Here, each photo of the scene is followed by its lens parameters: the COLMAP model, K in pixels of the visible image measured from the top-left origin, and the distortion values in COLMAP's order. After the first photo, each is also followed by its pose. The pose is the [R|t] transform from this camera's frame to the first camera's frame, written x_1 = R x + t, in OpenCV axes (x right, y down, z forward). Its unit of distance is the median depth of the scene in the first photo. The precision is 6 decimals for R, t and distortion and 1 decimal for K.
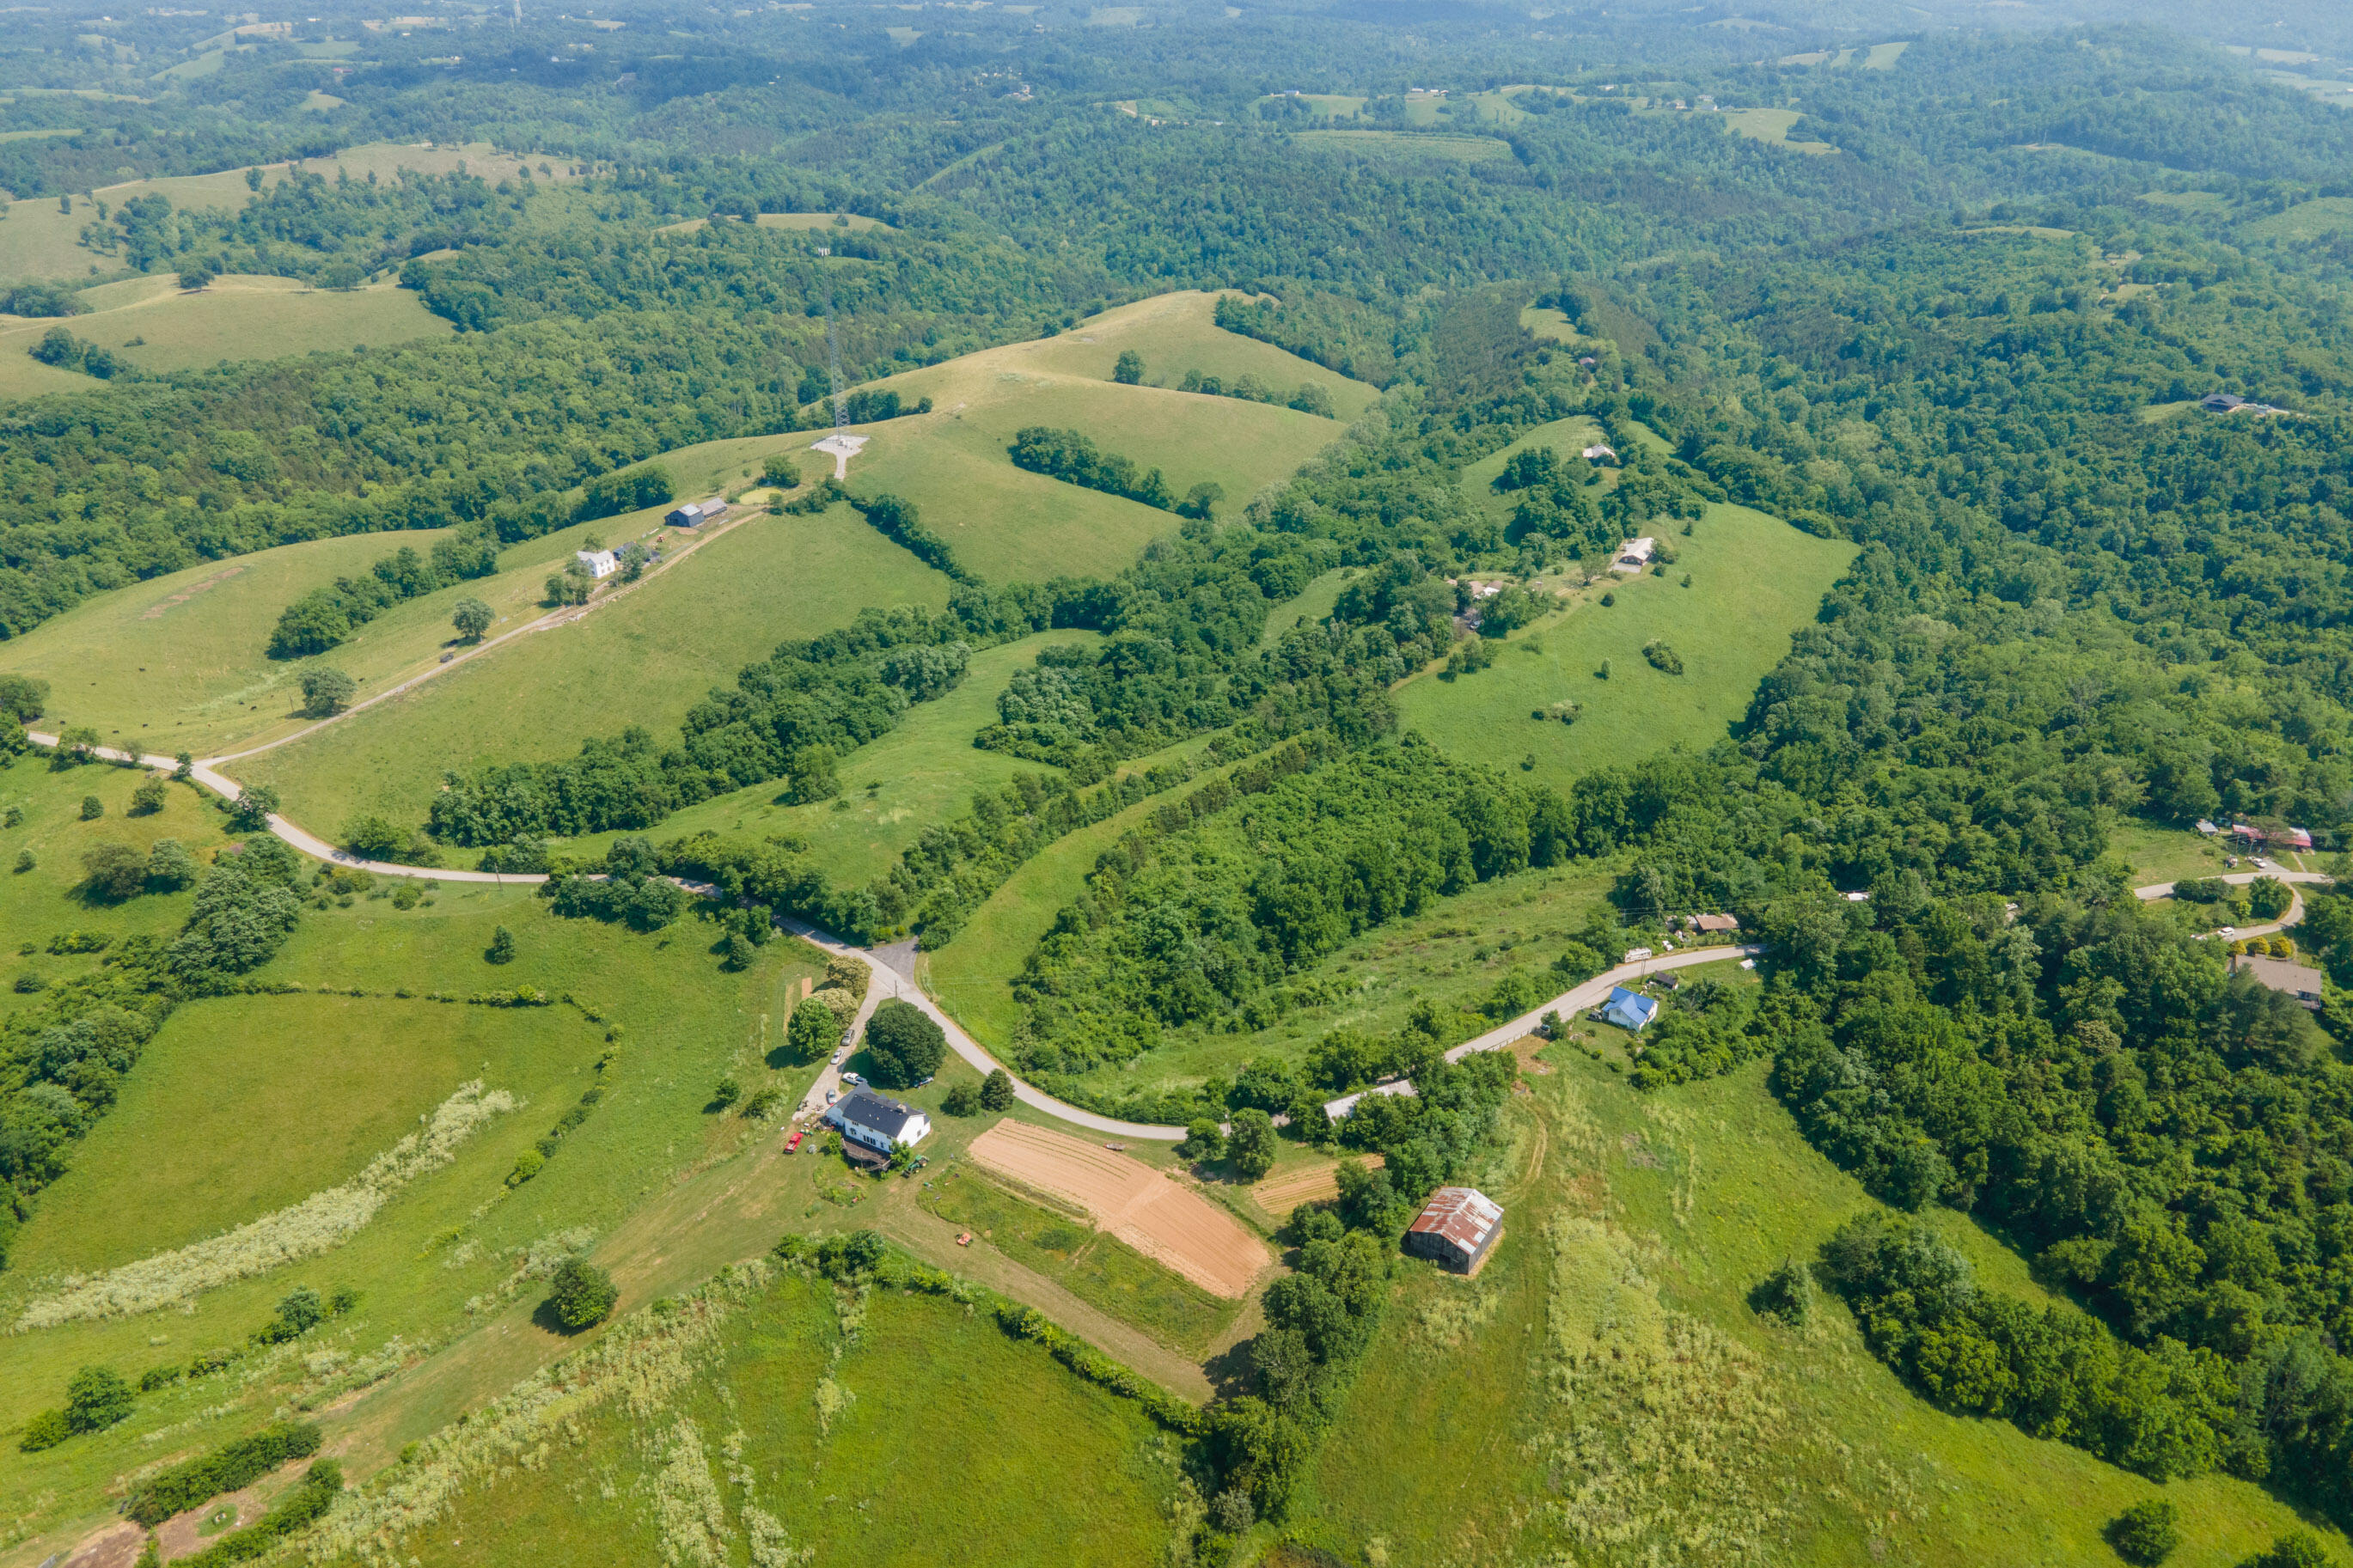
lens RADIAL K [[1679.4, 0, 1176.5], [0, 1679.4, 784.0], [0, 0, 1]] dist [0.017897, 0.037467]
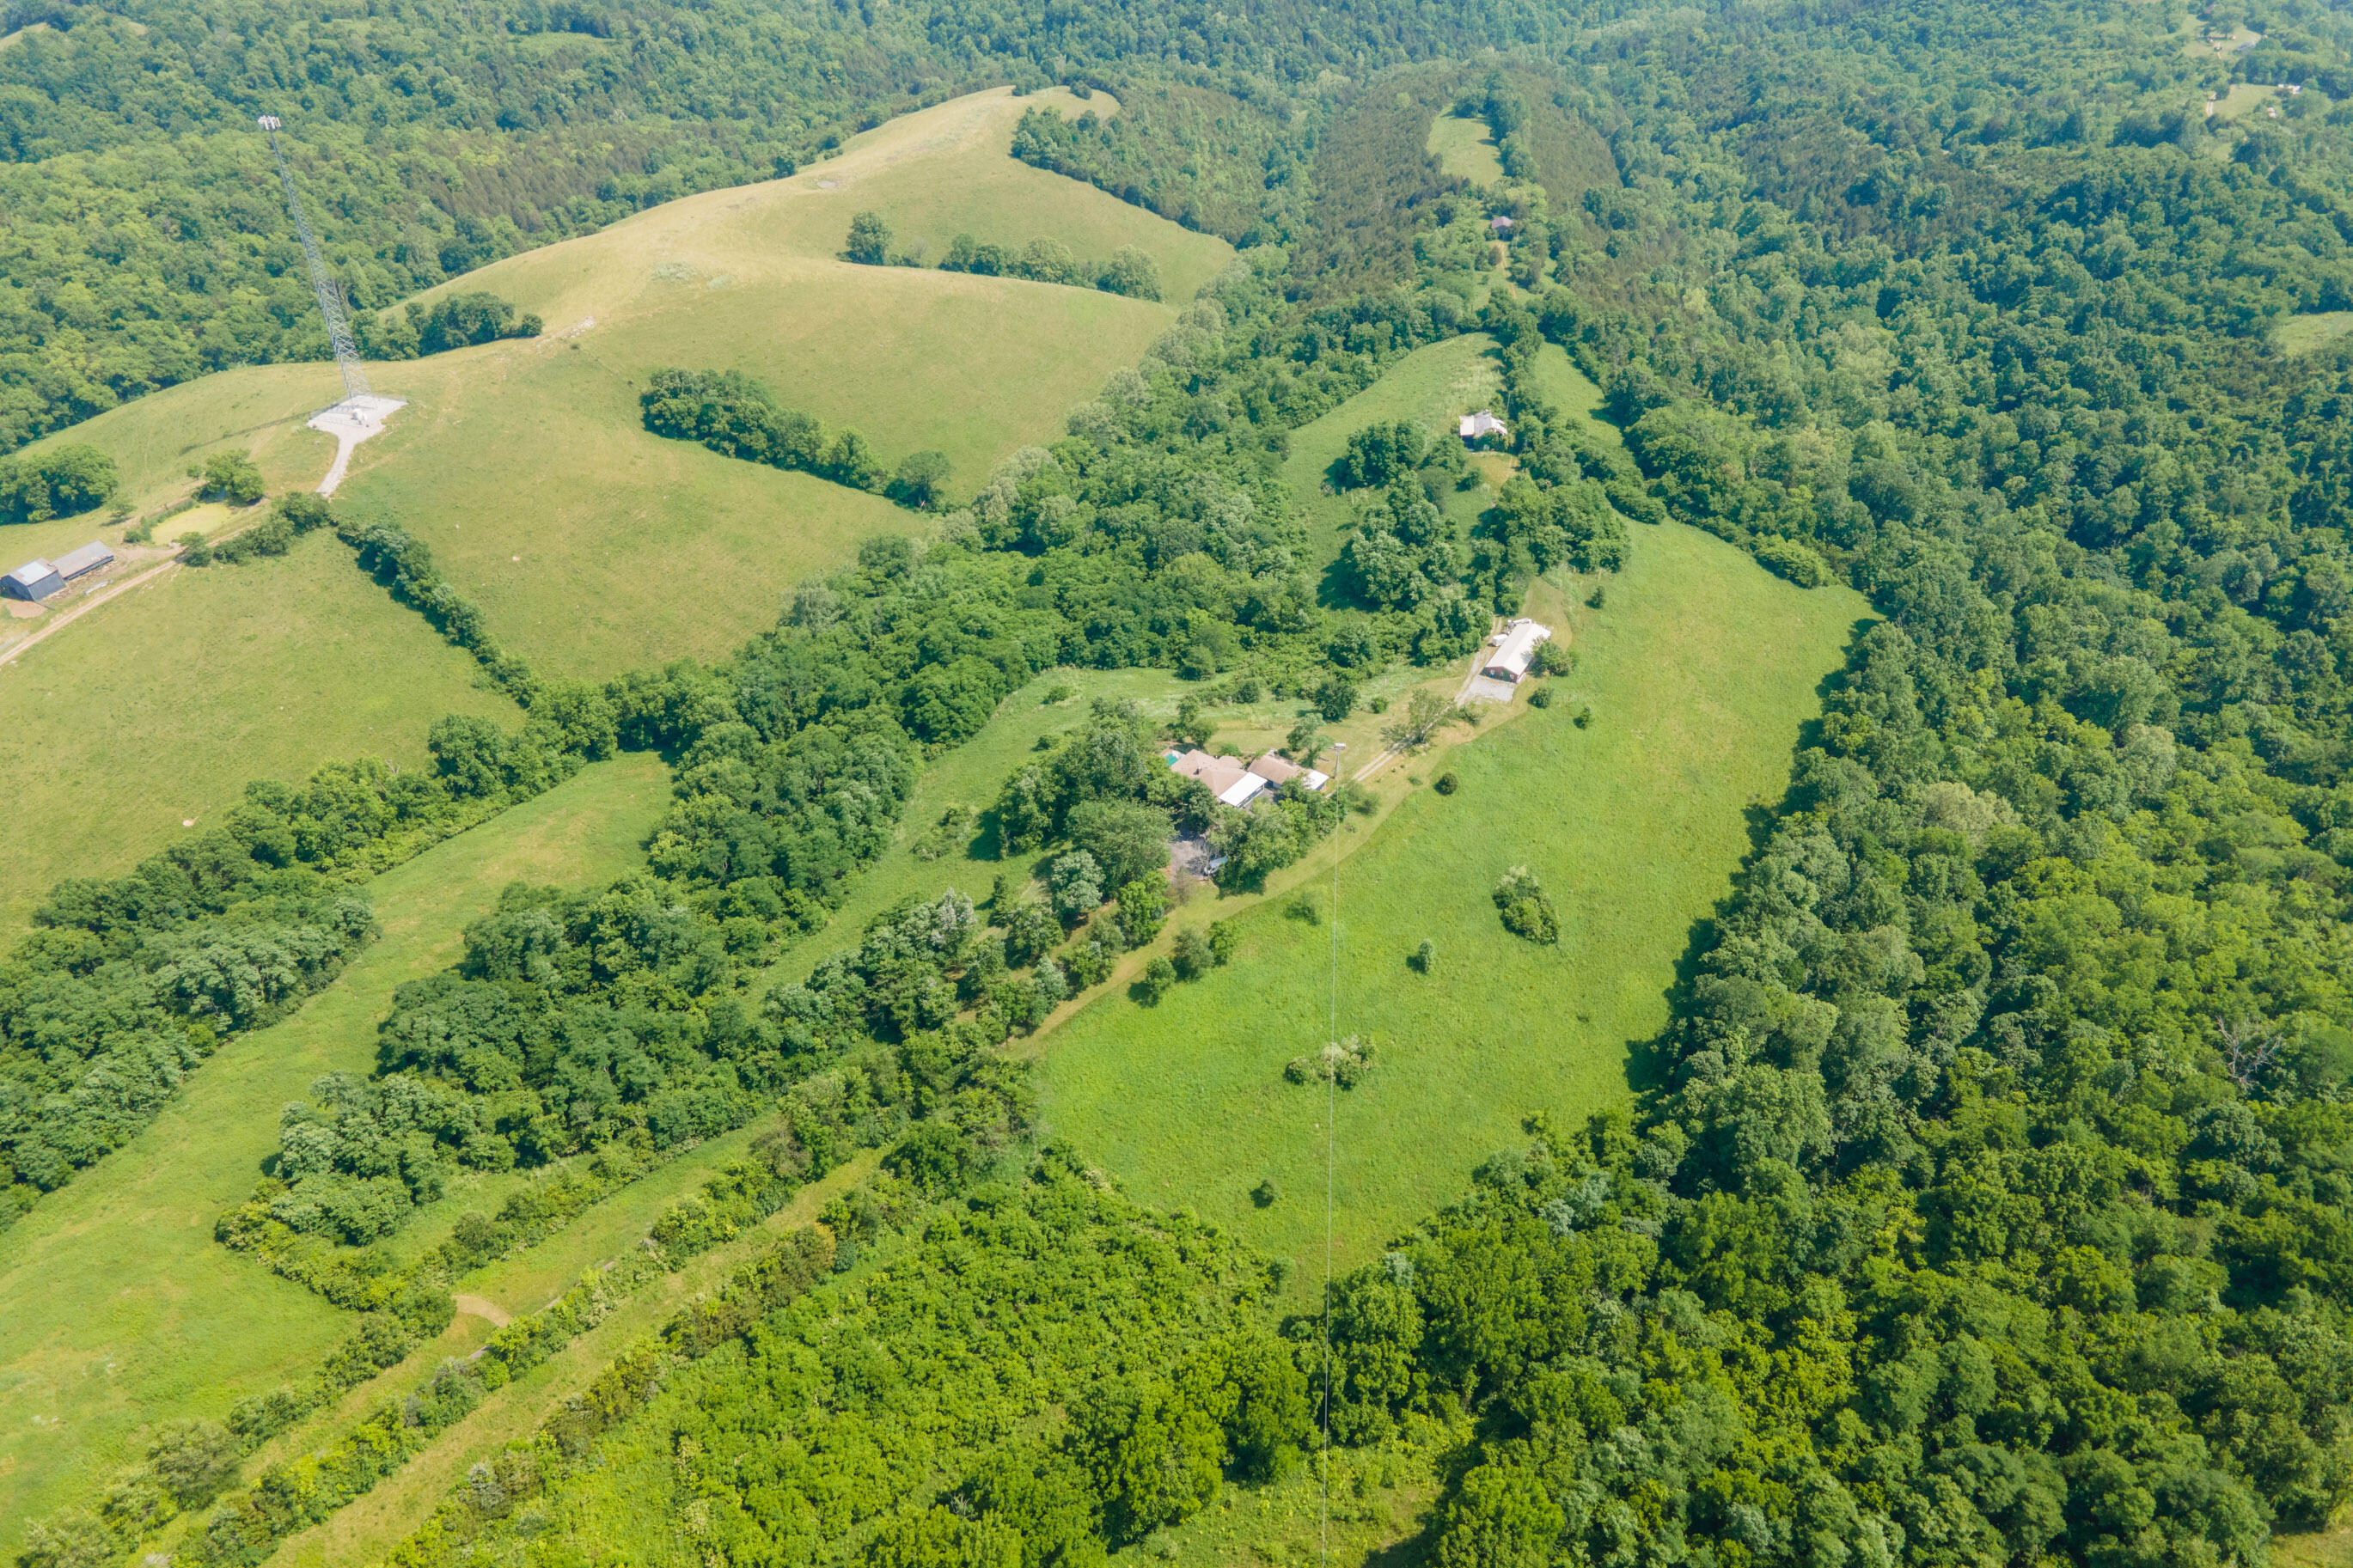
lens RADIAL K [[1679.4, 0, 1176.5], [0, 1679.4, 784.0], [0, 0, 1]] dist [0.017897, 0.037467]
pose [[0.999886, -0.011326, 0.009948, 0.112172], [0.009637, 0.987724, 0.155911, -0.151432], [-0.011592, -0.155797, 0.987721, 0.293954]]
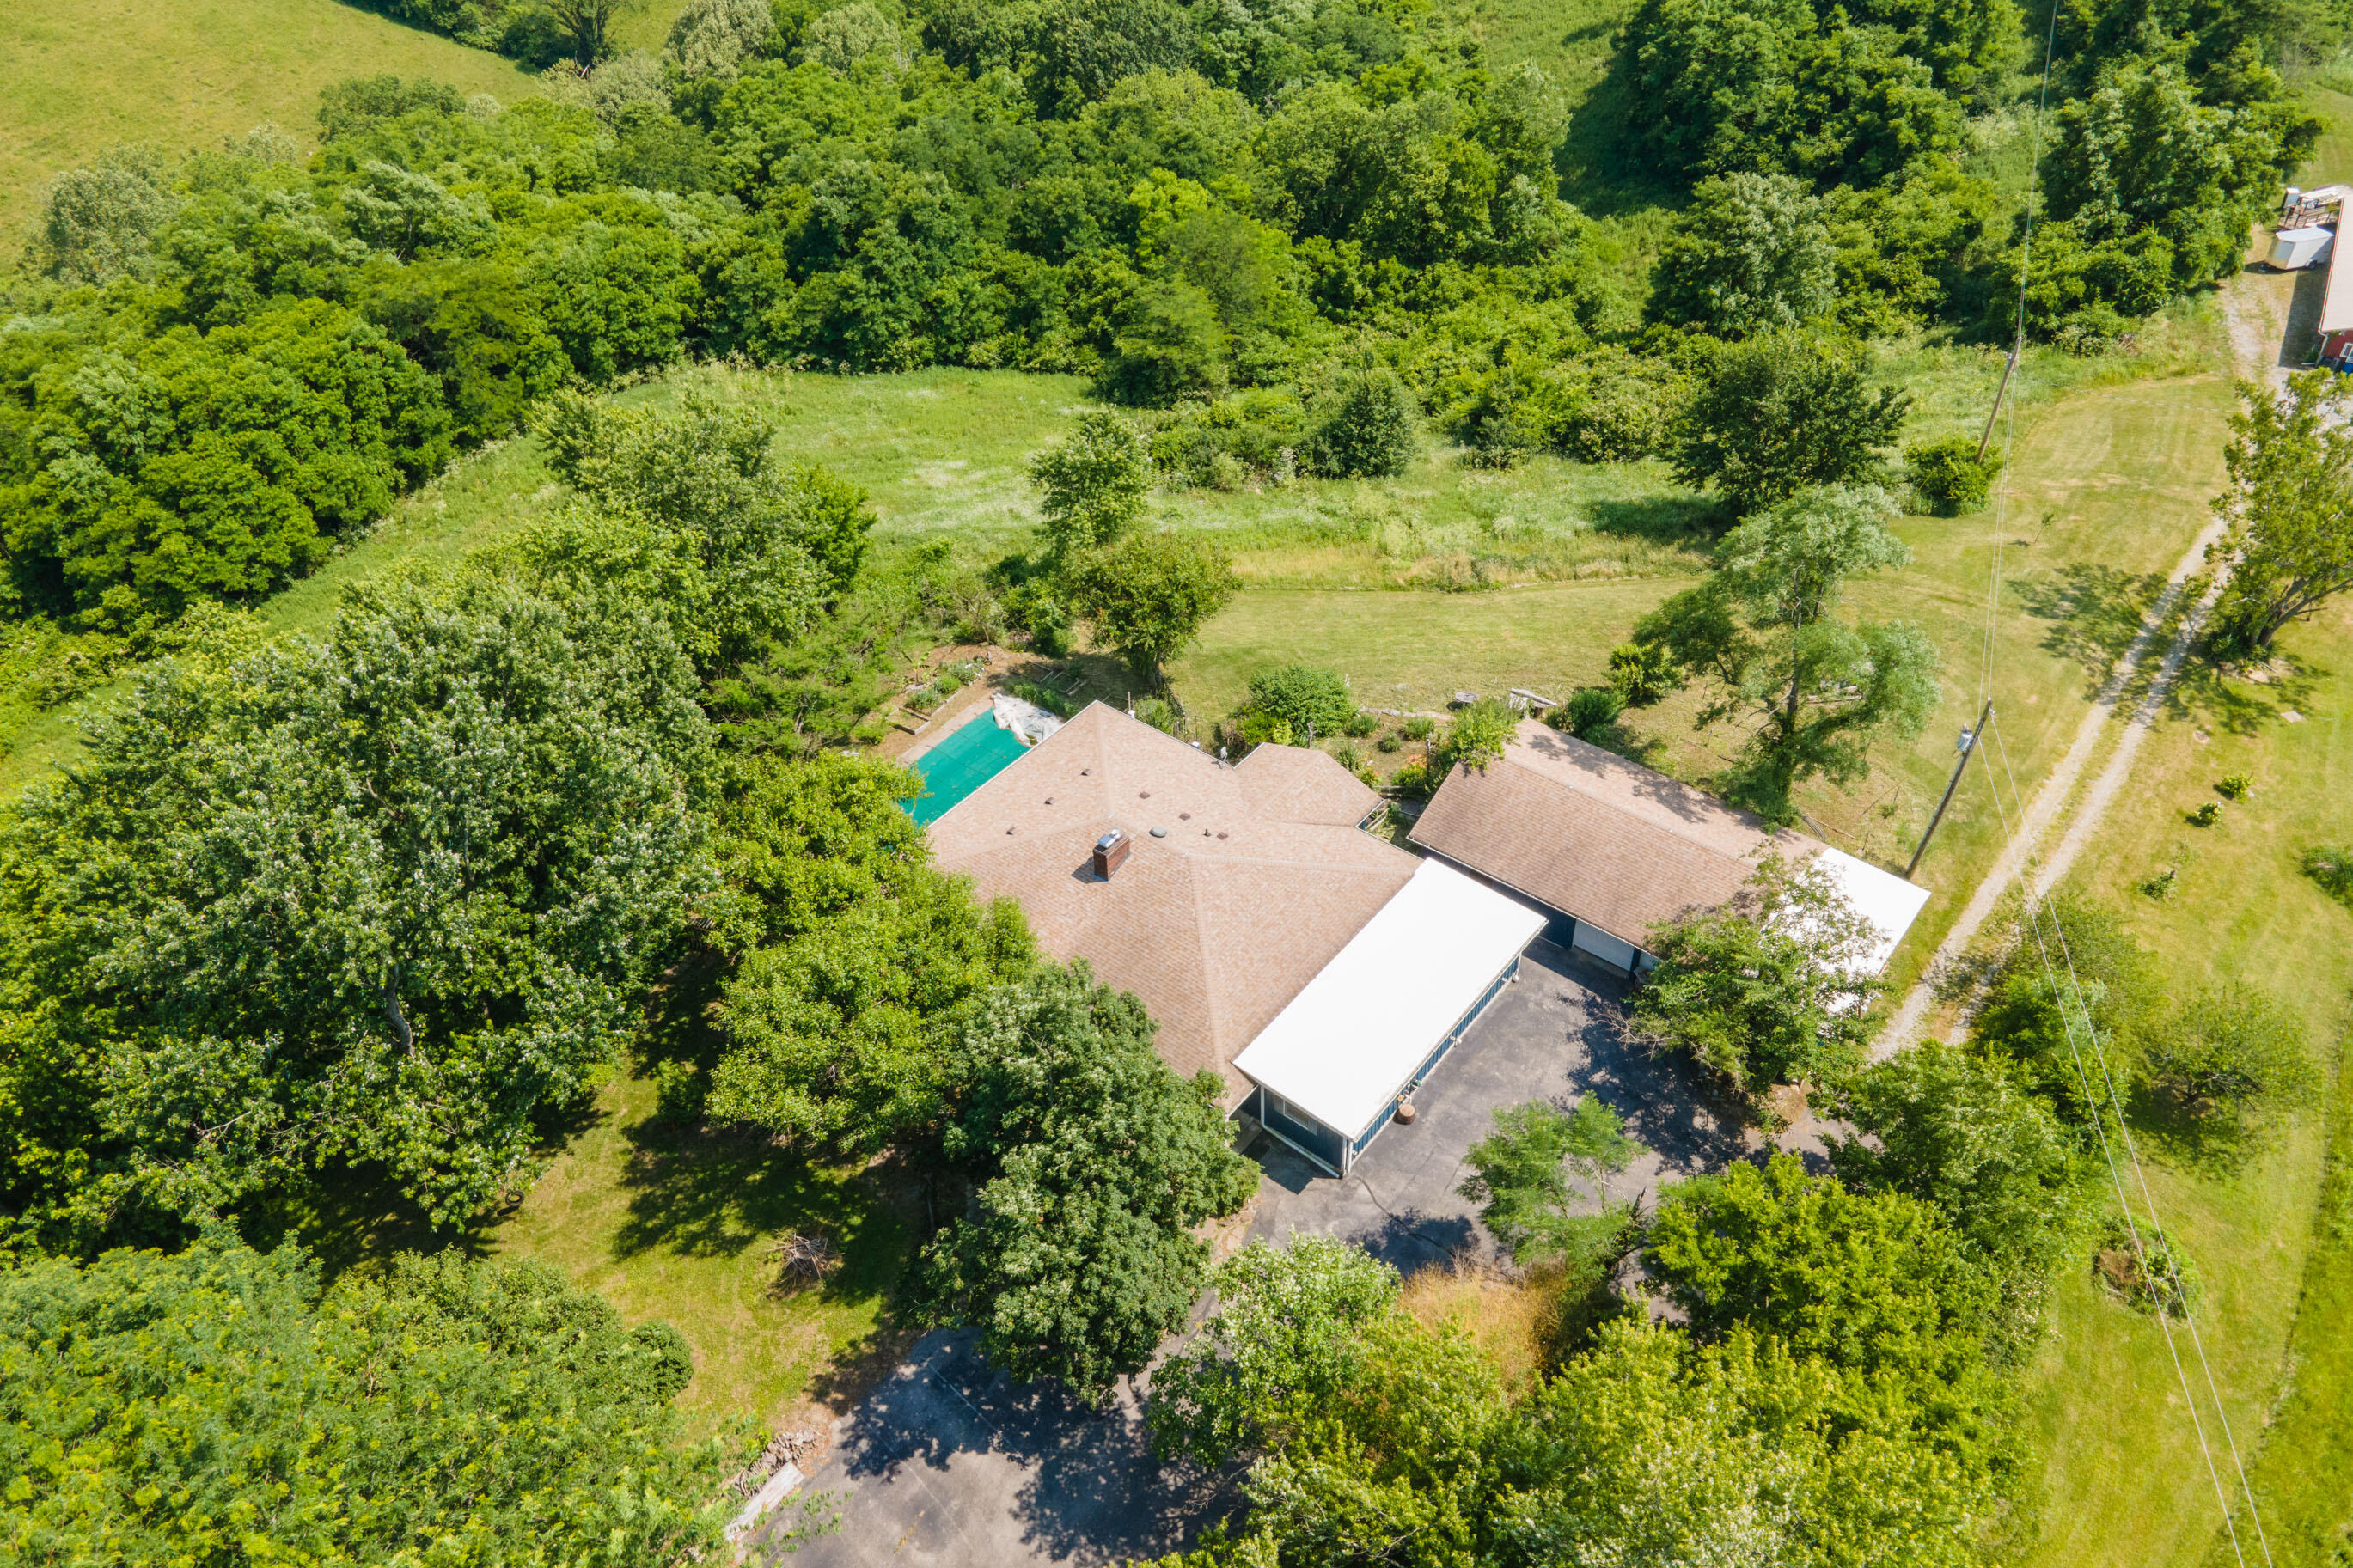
lens RADIAL K [[1679.4, 0, 1176.5], [0, 1679.4, 784.0], [0, 0, 1]] dist [0.017897, 0.037467]
pose [[0.999950, -0.008450, -0.005369, 0.125600], [0.009501, 0.970040, 0.242761, -0.105940], [0.003156, -0.242800, 0.970071, 0.661706]]
